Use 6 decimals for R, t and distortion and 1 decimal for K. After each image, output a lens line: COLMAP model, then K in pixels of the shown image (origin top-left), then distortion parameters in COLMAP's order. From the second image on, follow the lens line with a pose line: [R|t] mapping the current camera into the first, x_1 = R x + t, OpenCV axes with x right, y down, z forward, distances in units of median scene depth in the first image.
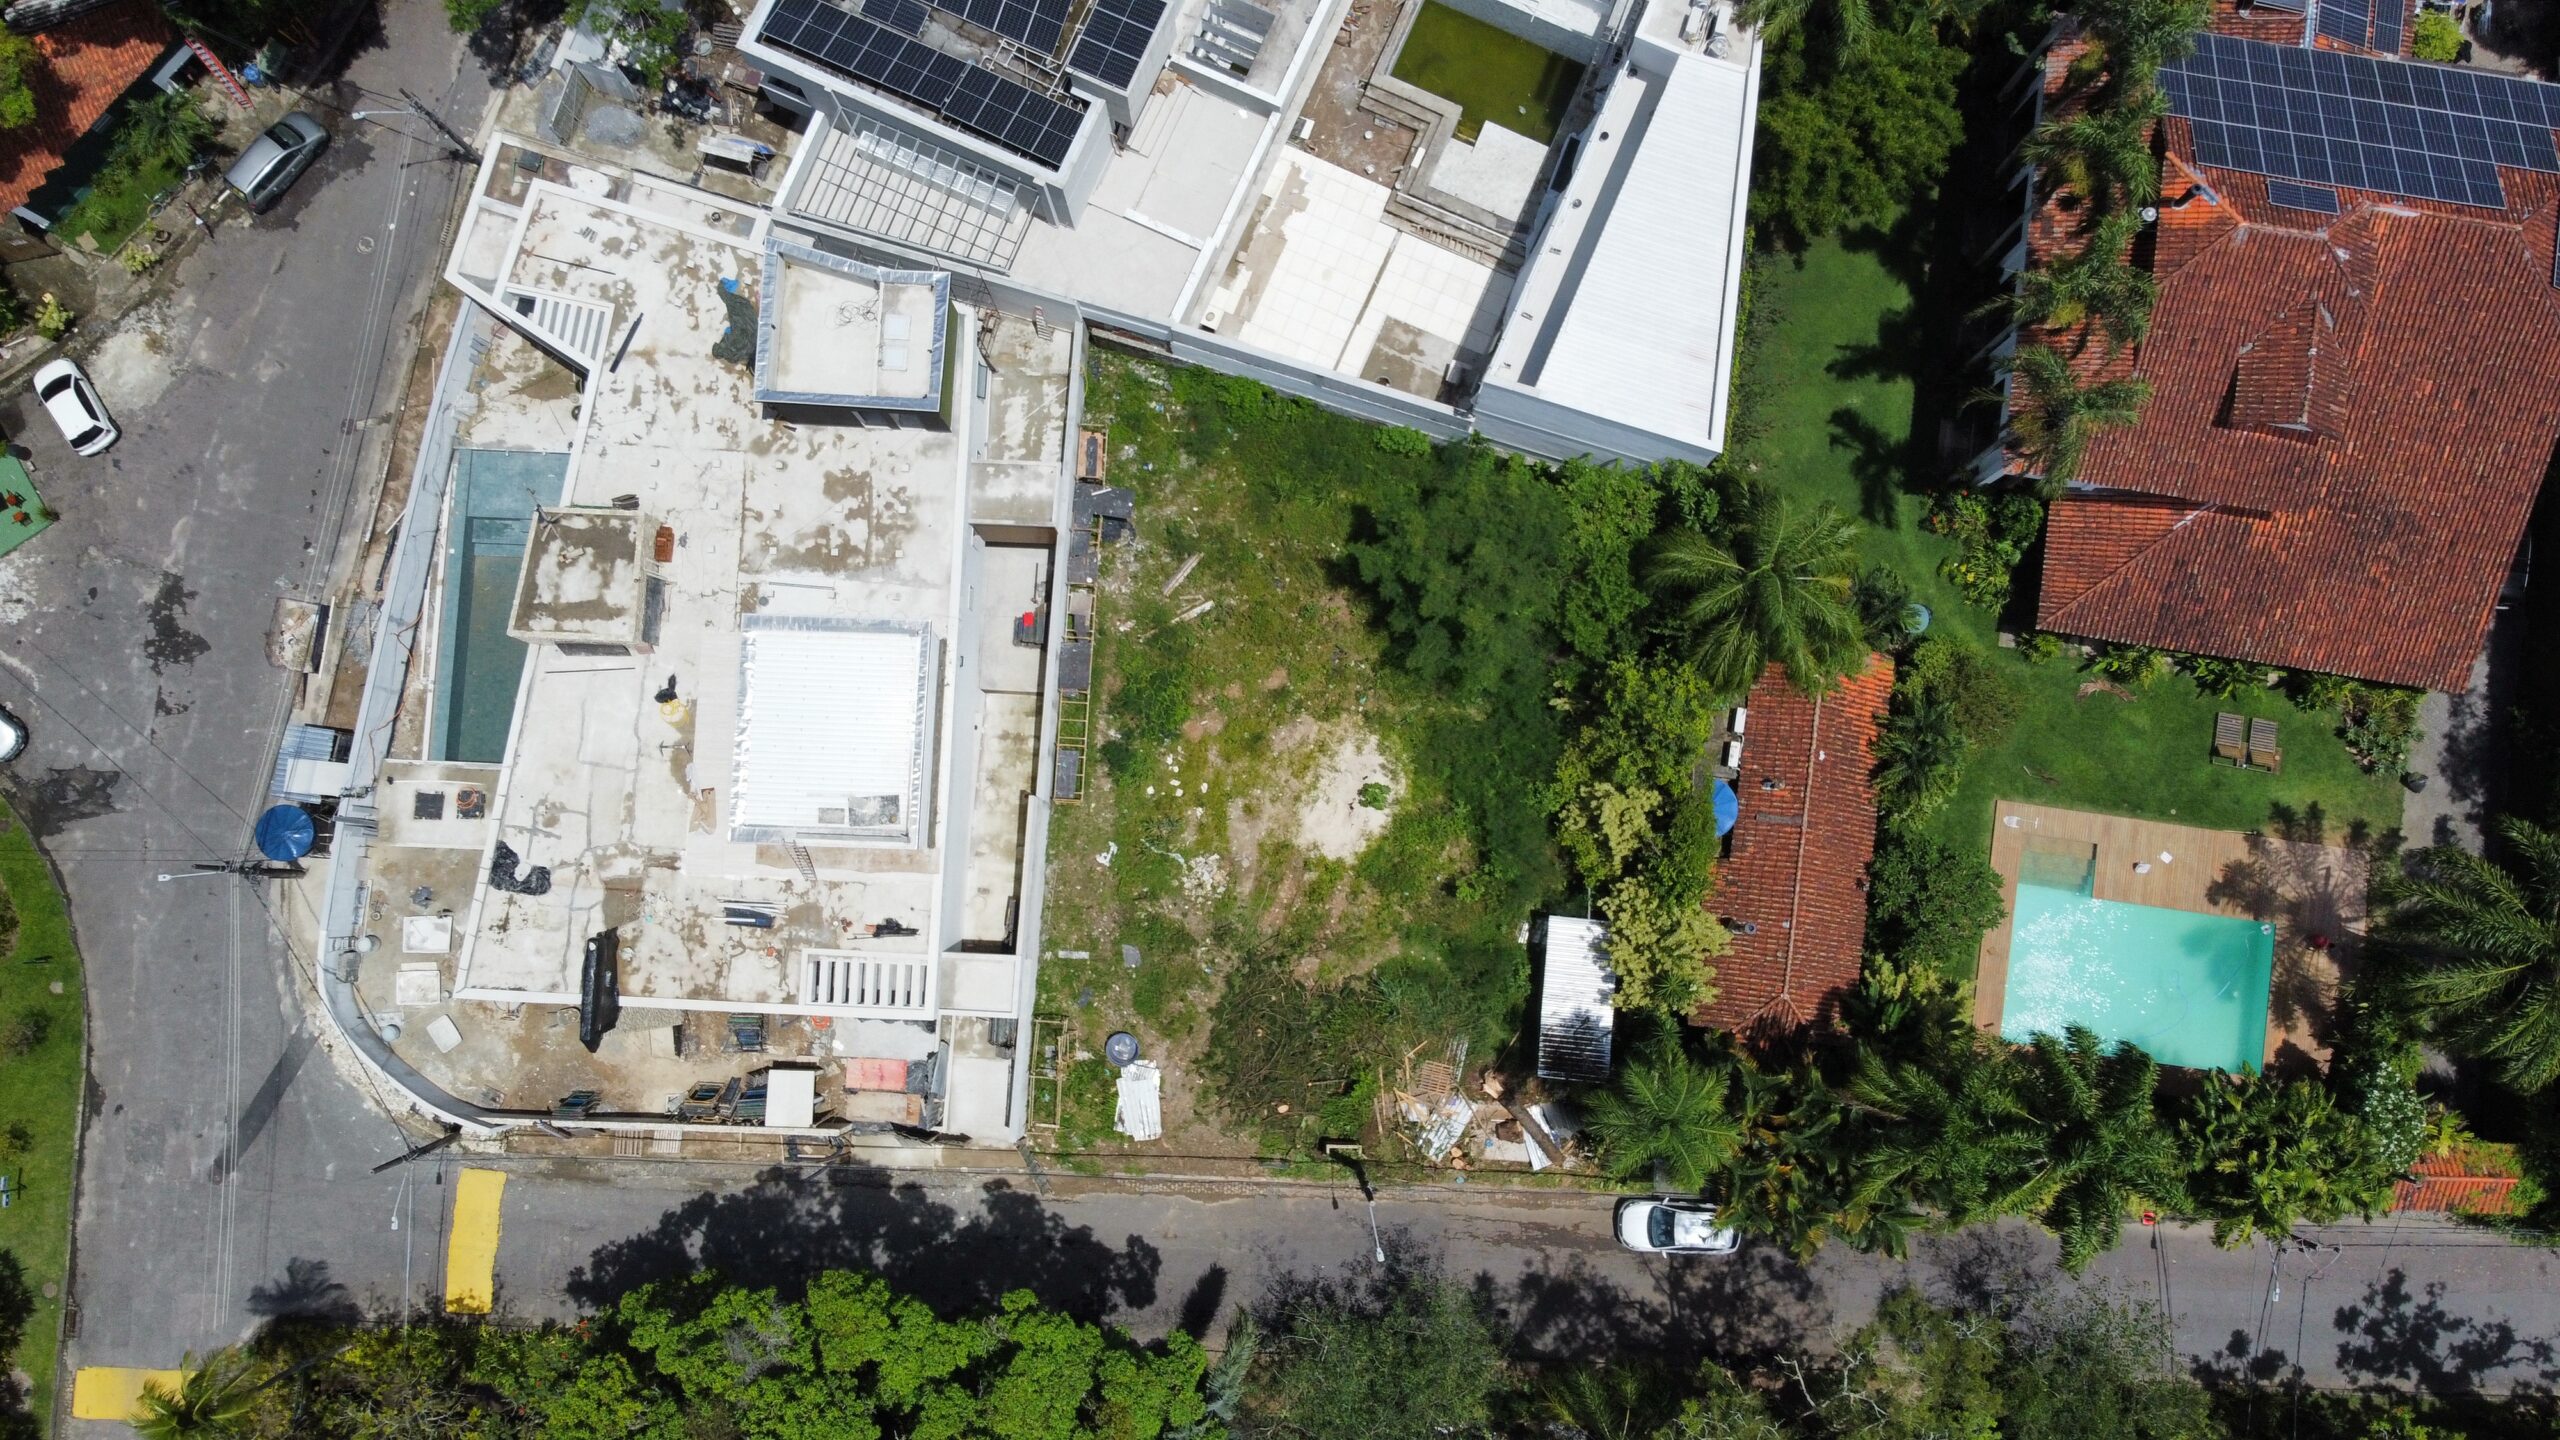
lens RADIAL K [[1745.0, 0, 1280.0], [0, 1745.0, 720.0], [0, 0, 1]] dist [-0.019515, 0.000349]
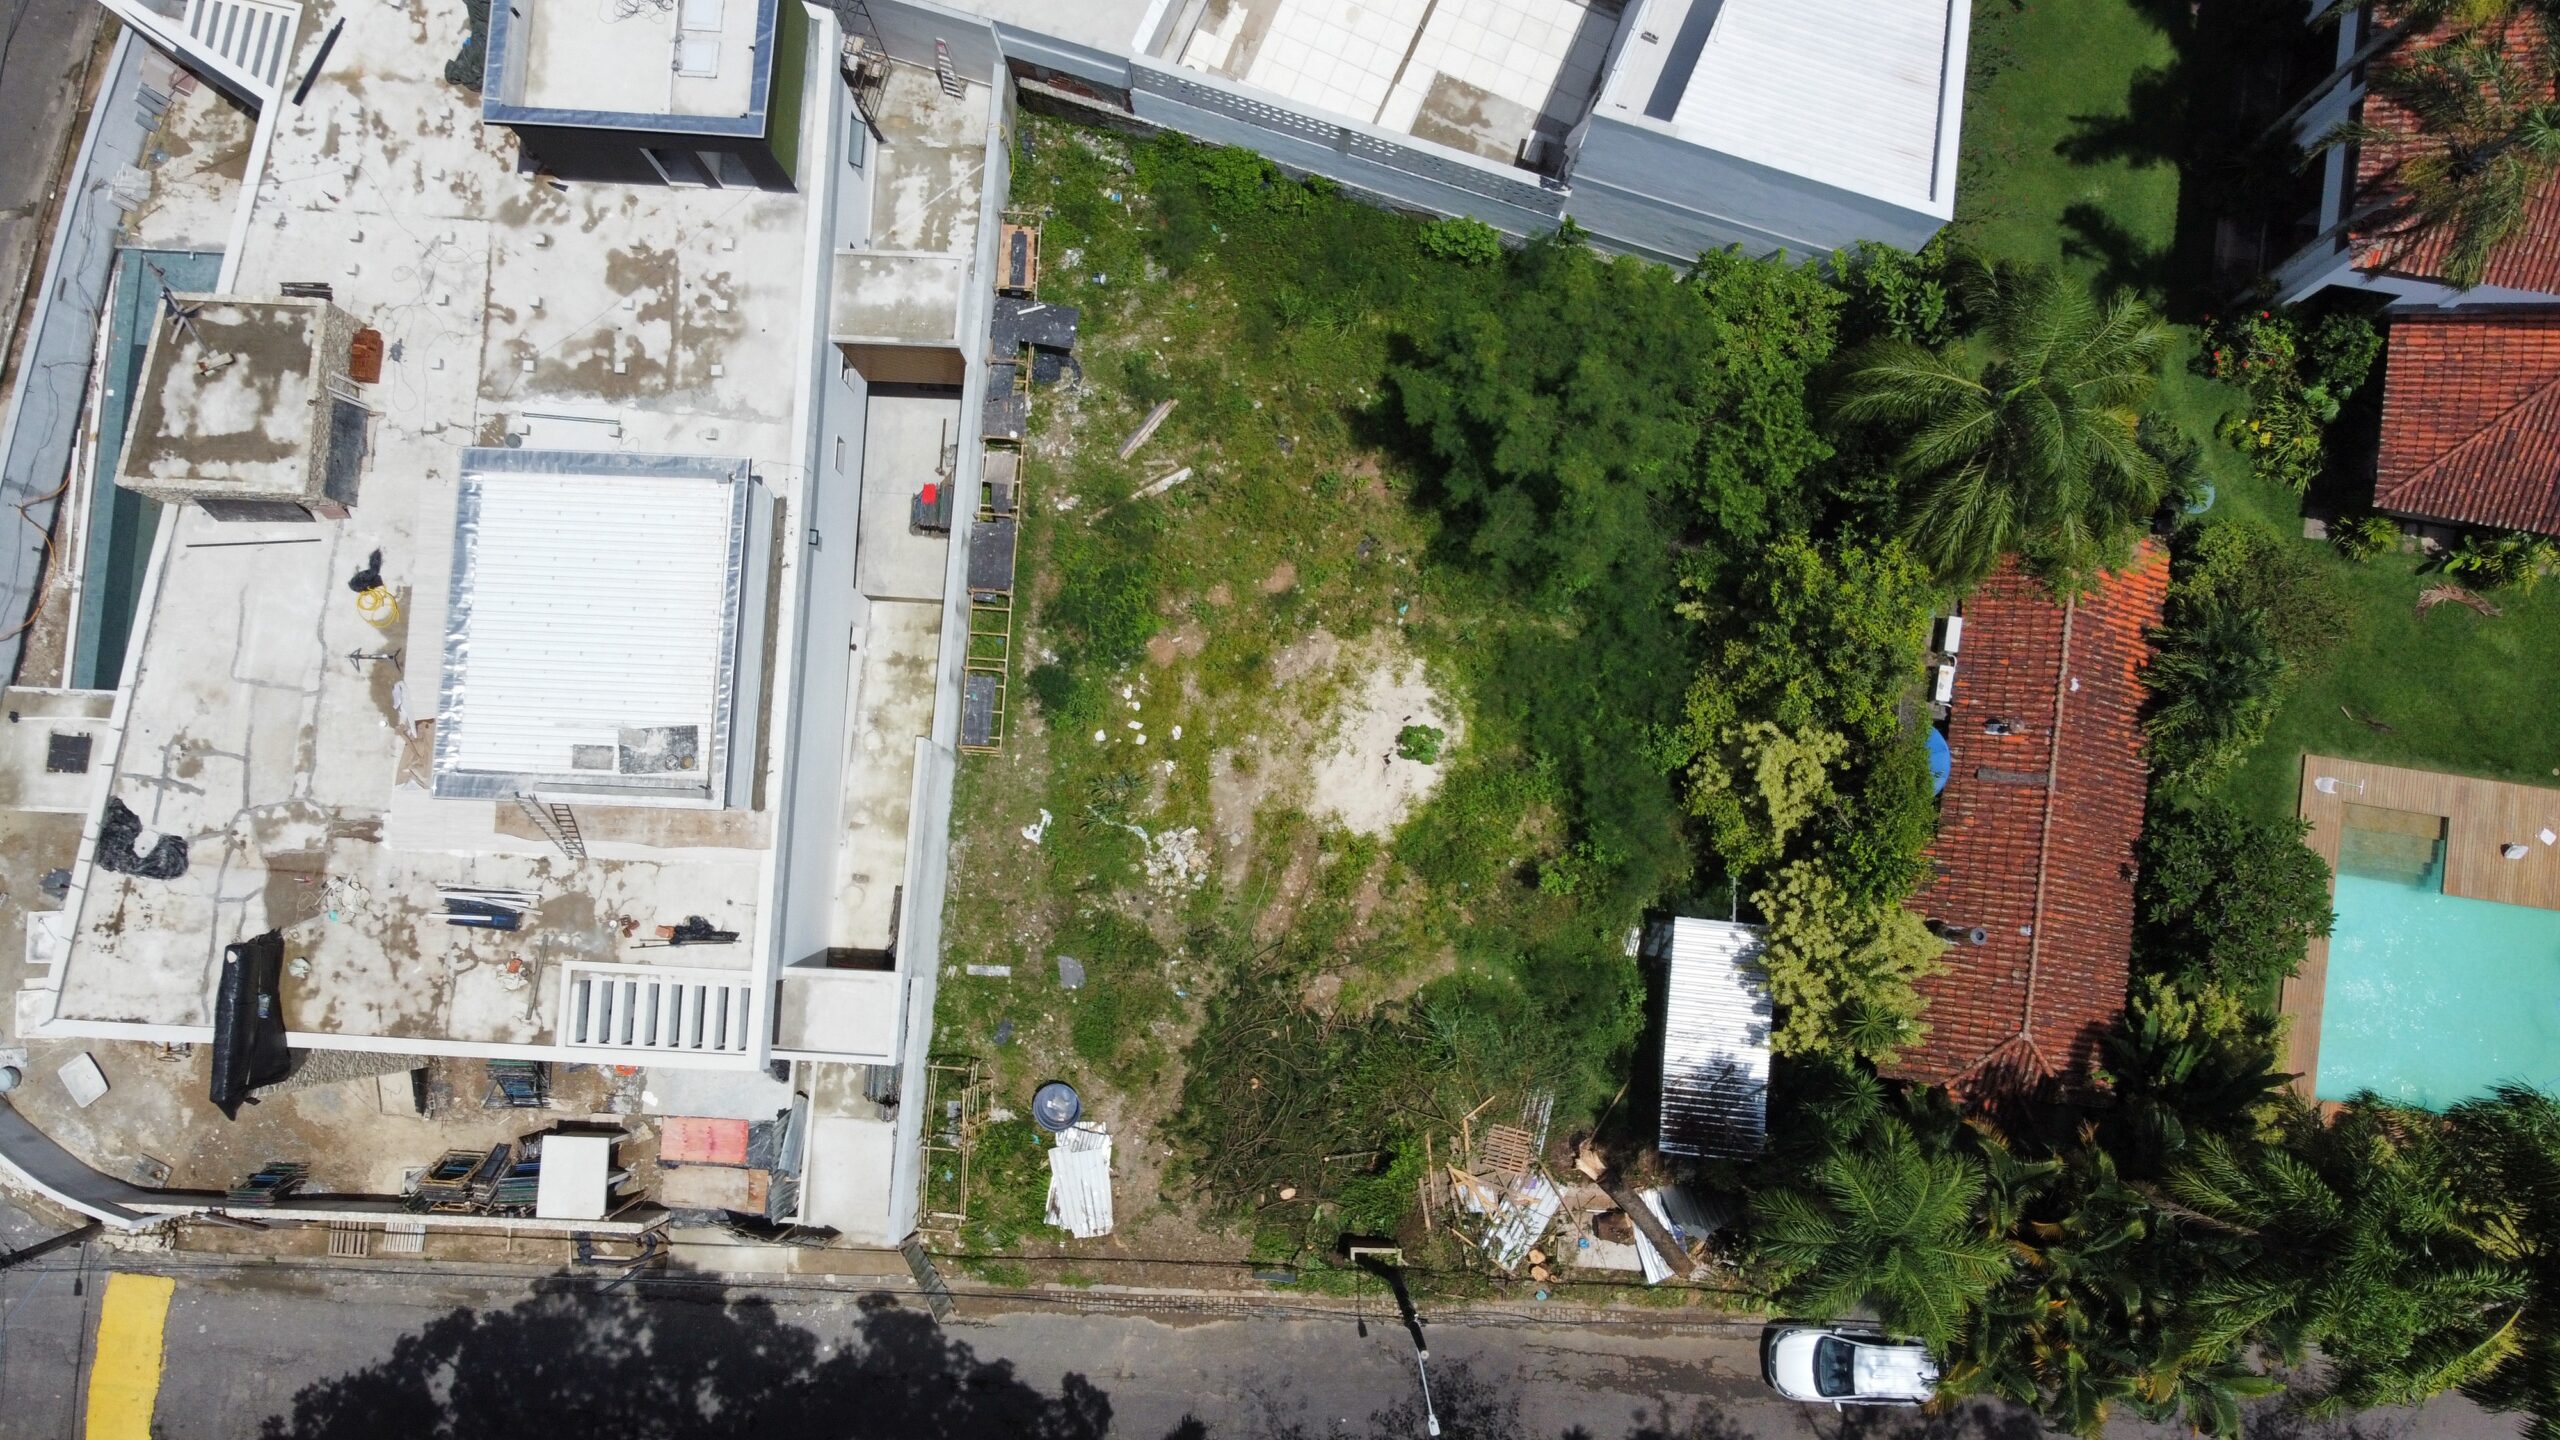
lens RADIAL K [[1745.0, 0, 1280.0], [0, 1745.0, 720.0], [0, 0, 1]] dist [-0.019515, 0.000349]
pose [[0.999992, 0.003655, -0.001359, -0.001084], [-0.003658, 0.999991, -0.002352, 0.036224], [0.001350, 0.002357, 0.999996, 0.307116]]
